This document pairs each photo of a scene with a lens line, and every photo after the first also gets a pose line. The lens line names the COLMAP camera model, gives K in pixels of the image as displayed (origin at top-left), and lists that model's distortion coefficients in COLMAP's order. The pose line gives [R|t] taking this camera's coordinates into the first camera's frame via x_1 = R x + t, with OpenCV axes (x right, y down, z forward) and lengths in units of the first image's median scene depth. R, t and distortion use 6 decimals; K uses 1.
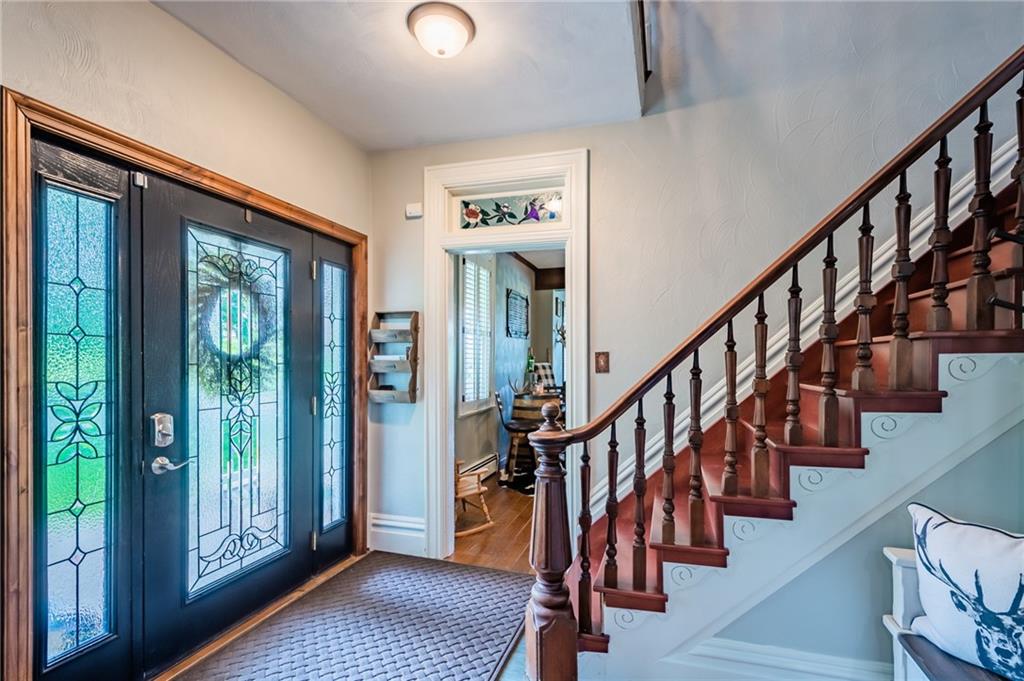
lens RADIAL K [[463.4, 0, 543.9], [0, 463.4, 361.3], [0, 0, 1]] dist [0.000942, -0.000318]
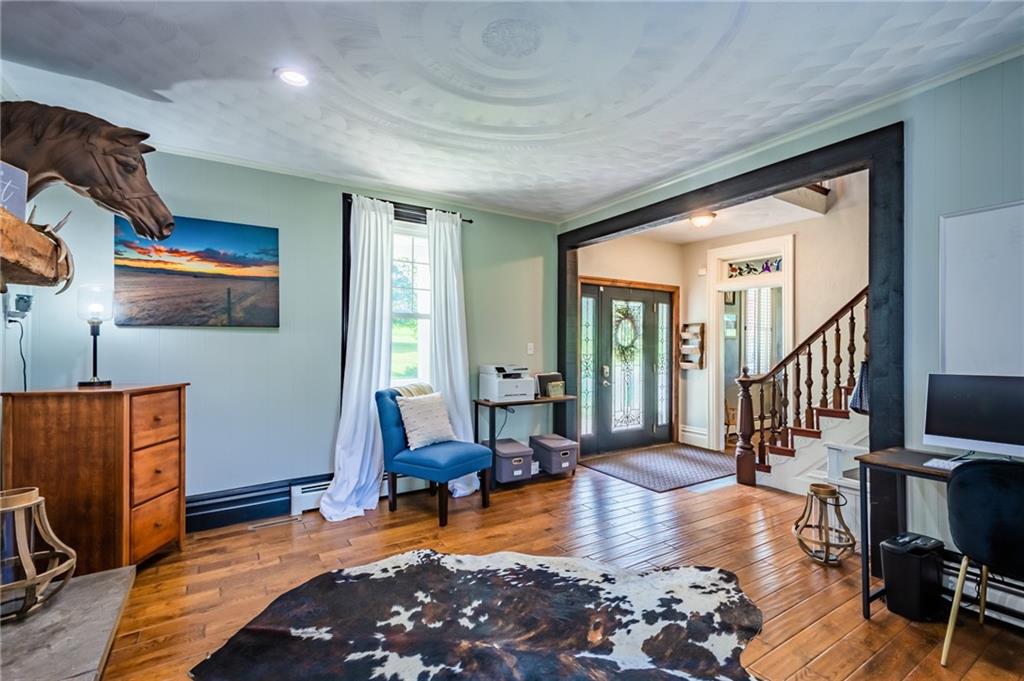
lens RADIAL K [[456.2, 0, 514.0], [0, 456.2, 348.2], [0, 0, 1]] dist [0.000846, 0.000097]
pose [[0.723558, 0.006126, -0.690236, 0.511415], [-0.004536, 0.999981, 0.004120, -0.005687], [0.690248, 0.000150, 0.723572, -1.017271]]
